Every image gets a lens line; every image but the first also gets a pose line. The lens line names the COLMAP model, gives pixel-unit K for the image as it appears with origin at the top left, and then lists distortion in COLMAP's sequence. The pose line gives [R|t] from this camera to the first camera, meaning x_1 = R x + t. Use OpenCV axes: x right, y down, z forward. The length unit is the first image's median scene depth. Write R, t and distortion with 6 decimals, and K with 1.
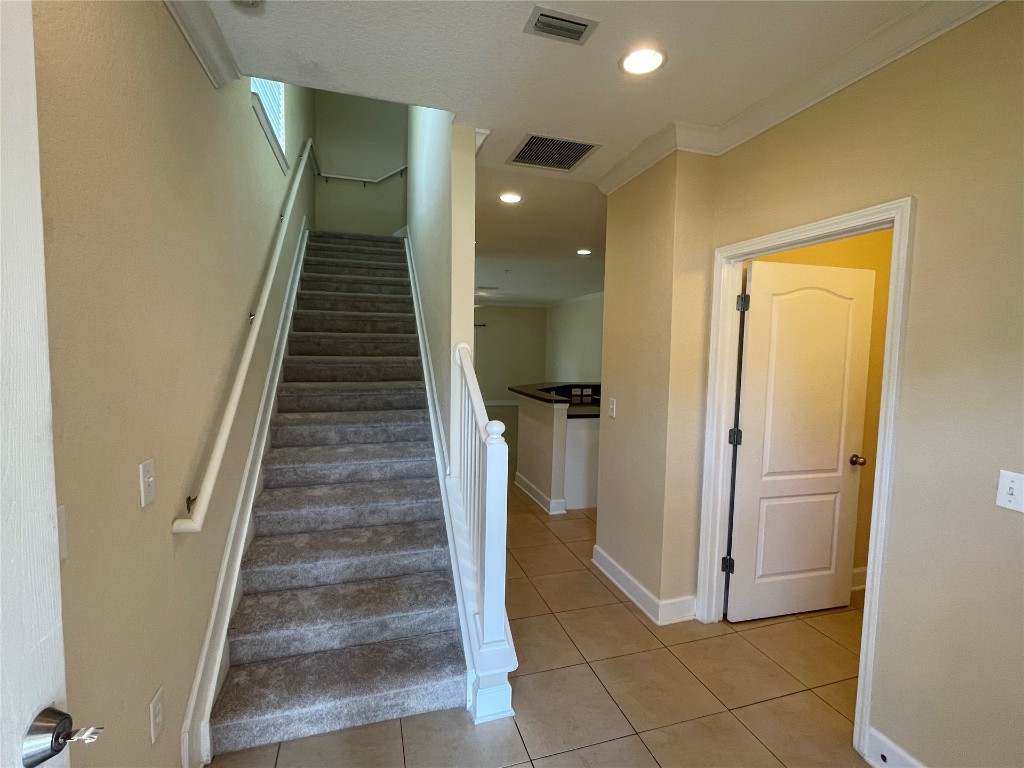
lens RADIAL K [[475.9, 0, 512.0], [0, 475.9, 384.0], [0, 0, 1]] dist [0.000029, -0.000003]
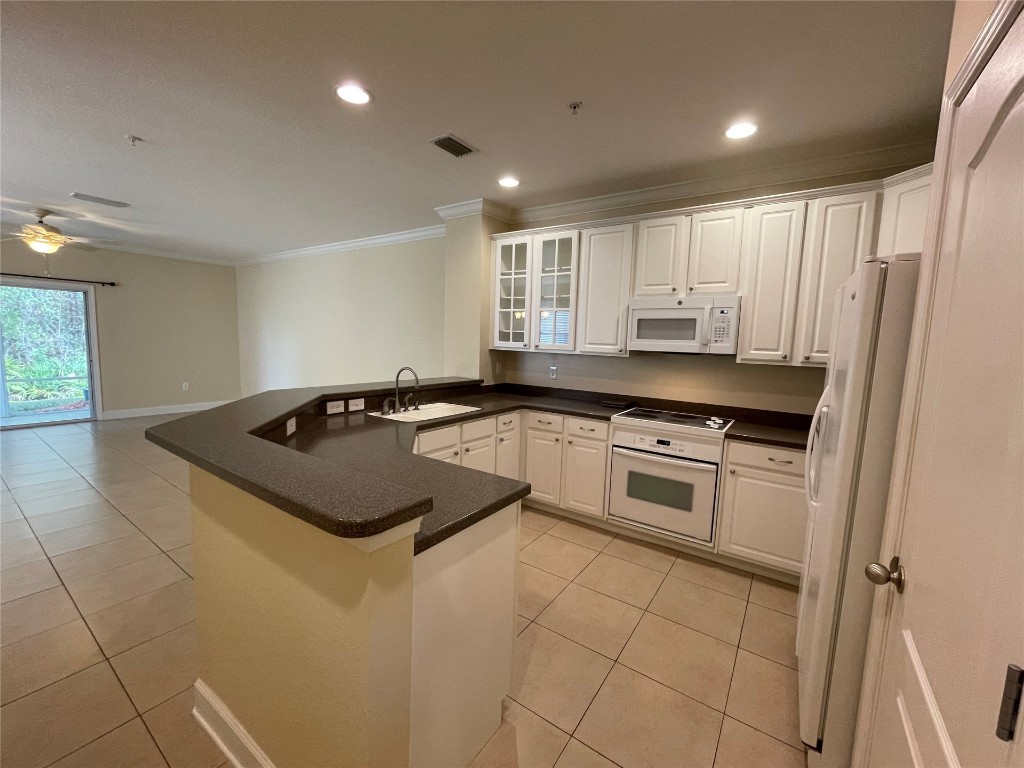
lens RADIAL K [[413.5, 0, 512.0], [0, 413.5, 384.0], [0, 0, 1]] dist [-0.000545, -0.000162]
pose [[0.786178, -0.060131, 0.615068, 0.015994], [0.029800, 0.997786, 0.059456, -0.028356], [-0.617282, -0.028414, 0.786229, 0.544746]]
